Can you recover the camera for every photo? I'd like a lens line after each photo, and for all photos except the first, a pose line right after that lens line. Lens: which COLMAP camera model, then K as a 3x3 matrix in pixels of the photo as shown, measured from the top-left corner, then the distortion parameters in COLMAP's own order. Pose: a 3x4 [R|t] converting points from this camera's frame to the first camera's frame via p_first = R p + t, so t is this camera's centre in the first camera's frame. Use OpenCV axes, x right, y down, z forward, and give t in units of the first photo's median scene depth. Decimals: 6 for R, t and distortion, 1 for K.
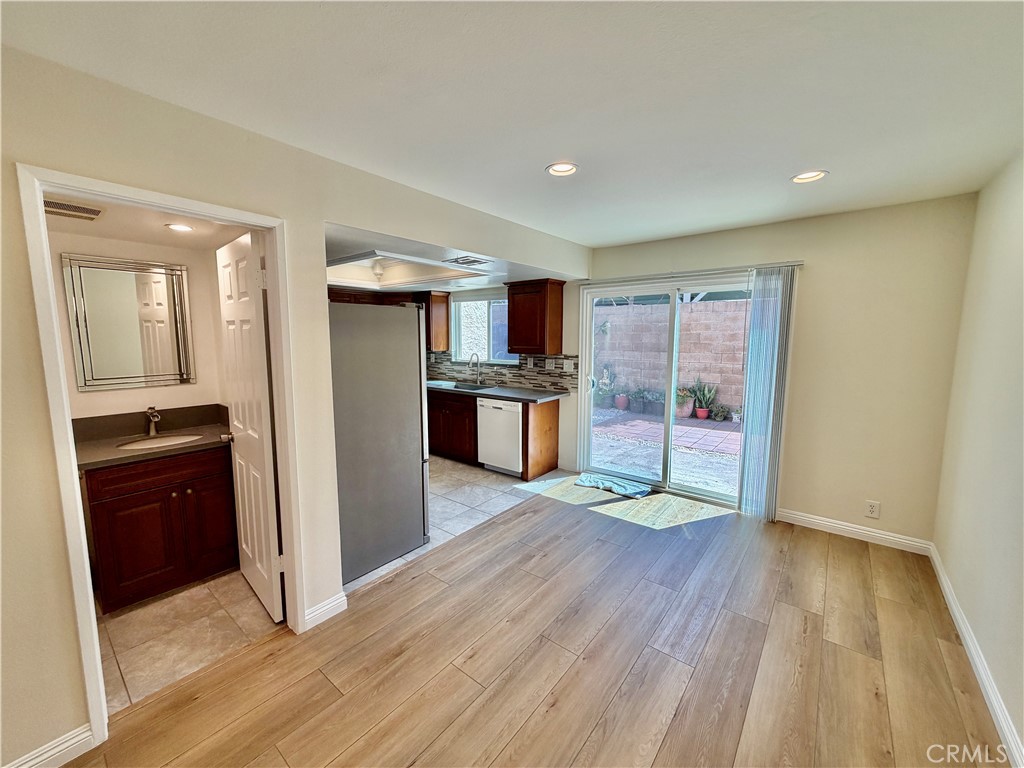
lens RADIAL K [[408.6, 0, 508.0], [0, 408.6, 384.9], [0, 0, 1]] dist [0.000998, 0.000277]
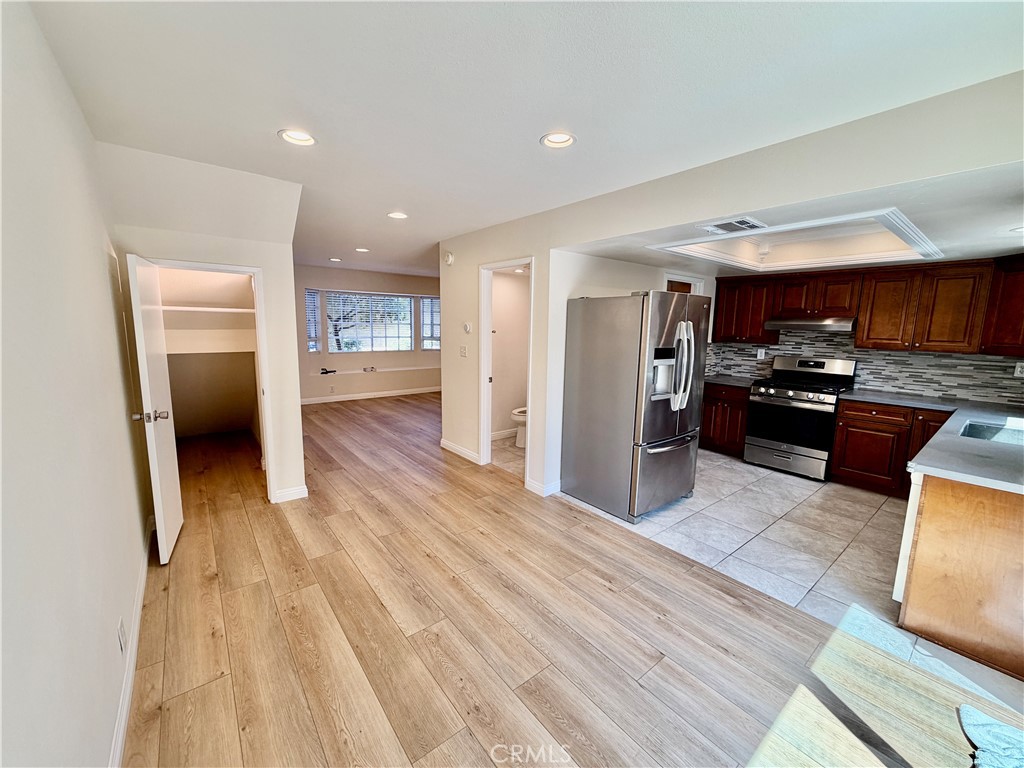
lens RADIAL K [[405.2, 0, 508.4], [0, 405.2, 384.6], [0, 0, 1]] dist [-0.002523, -0.000369]
pose [[-0.219837, 0.138626, -0.965637, 0.545032], [-0.137281, 0.975606, 0.171310, -0.060000], [0.965829, 0.170223, -0.195444, 0.561744]]
